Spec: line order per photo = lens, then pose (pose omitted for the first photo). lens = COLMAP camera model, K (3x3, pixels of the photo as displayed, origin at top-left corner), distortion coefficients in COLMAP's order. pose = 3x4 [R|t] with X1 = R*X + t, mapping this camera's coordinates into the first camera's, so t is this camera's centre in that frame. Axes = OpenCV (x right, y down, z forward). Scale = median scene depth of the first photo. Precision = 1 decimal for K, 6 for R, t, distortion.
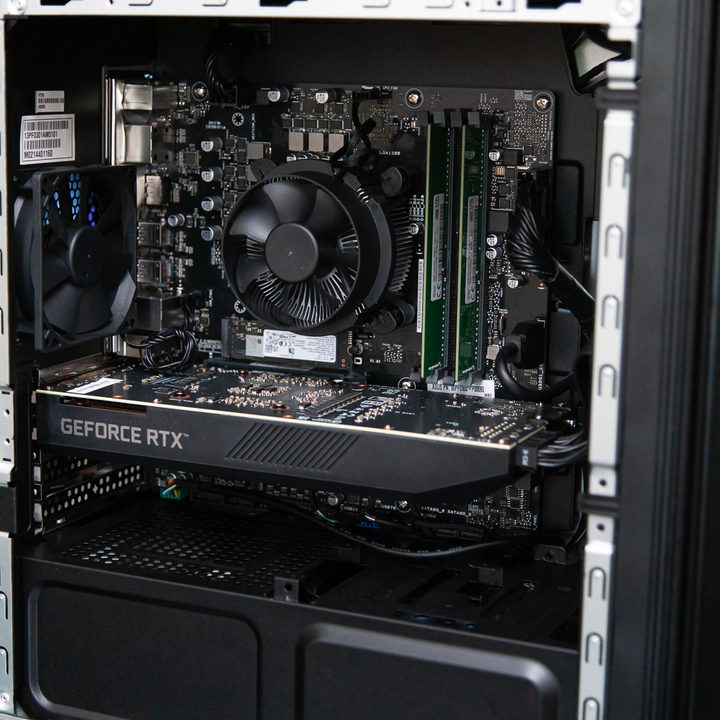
lens RADIAL K [[1680.8, 0, 361.3], [0, 1680.8, 360.7], [0, 0, 1]] dist [0.076897, 0.000000]
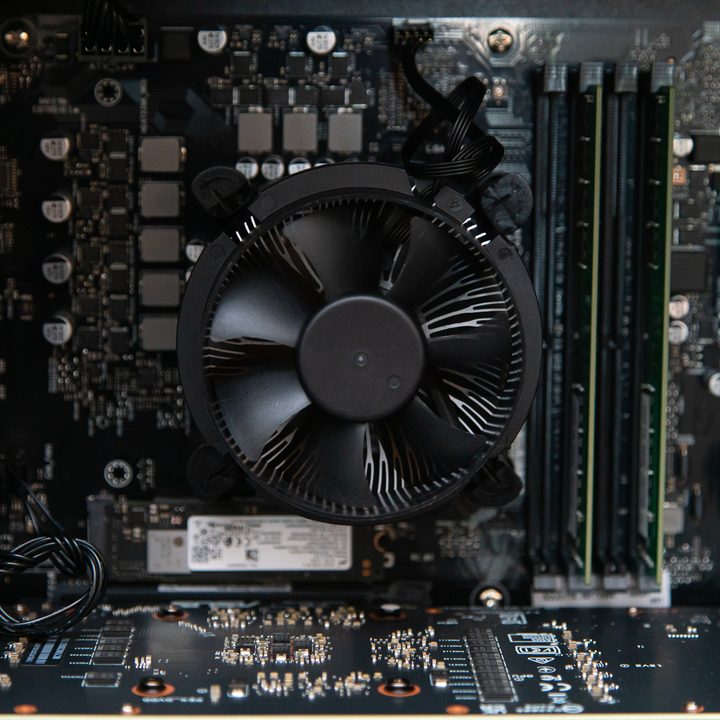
lens RADIAL K [[2046.1, 0, 358.3], [0, 2046.1, 359.5], [0, 0, 1]] dist [-0.033043, 0.000000]
pose [[0.898782, -0.069604, 0.432835, -0.288791], [0.087818, 0.995889, -0.022204, -0.050219], [-0.429510, 0.057967, 0.901200, 0.471922]]
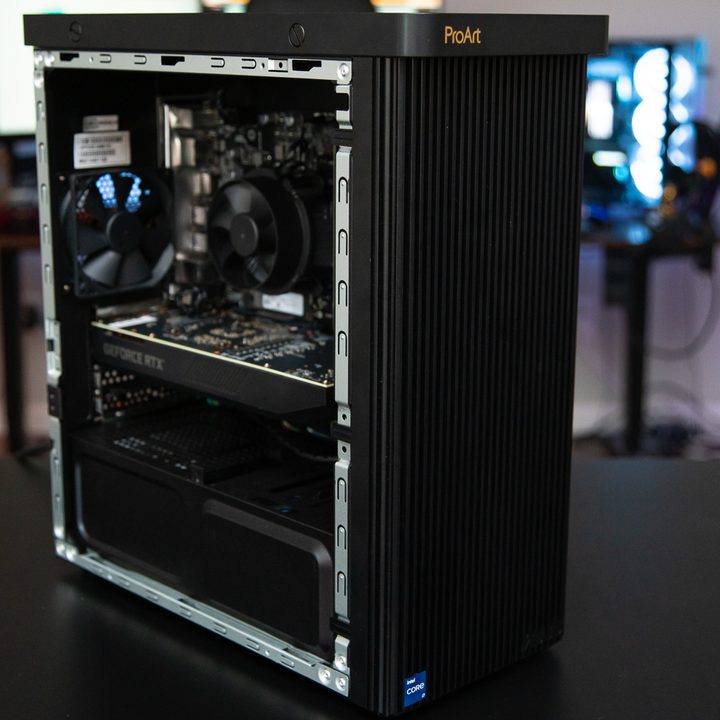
lens RADIAL K [[1383.7, 0, 357.3], [0, 1383.7, 358.6], [0, 0, 1]] dist [0.118062, 0.000000]
pose [[0.929114, 0.067834, -0.363519, 0.463856], [-0.048880, 0.996934, 0.061098, -0.036778], [0.366549, -0.038998, 0.929581, -0.034861]]
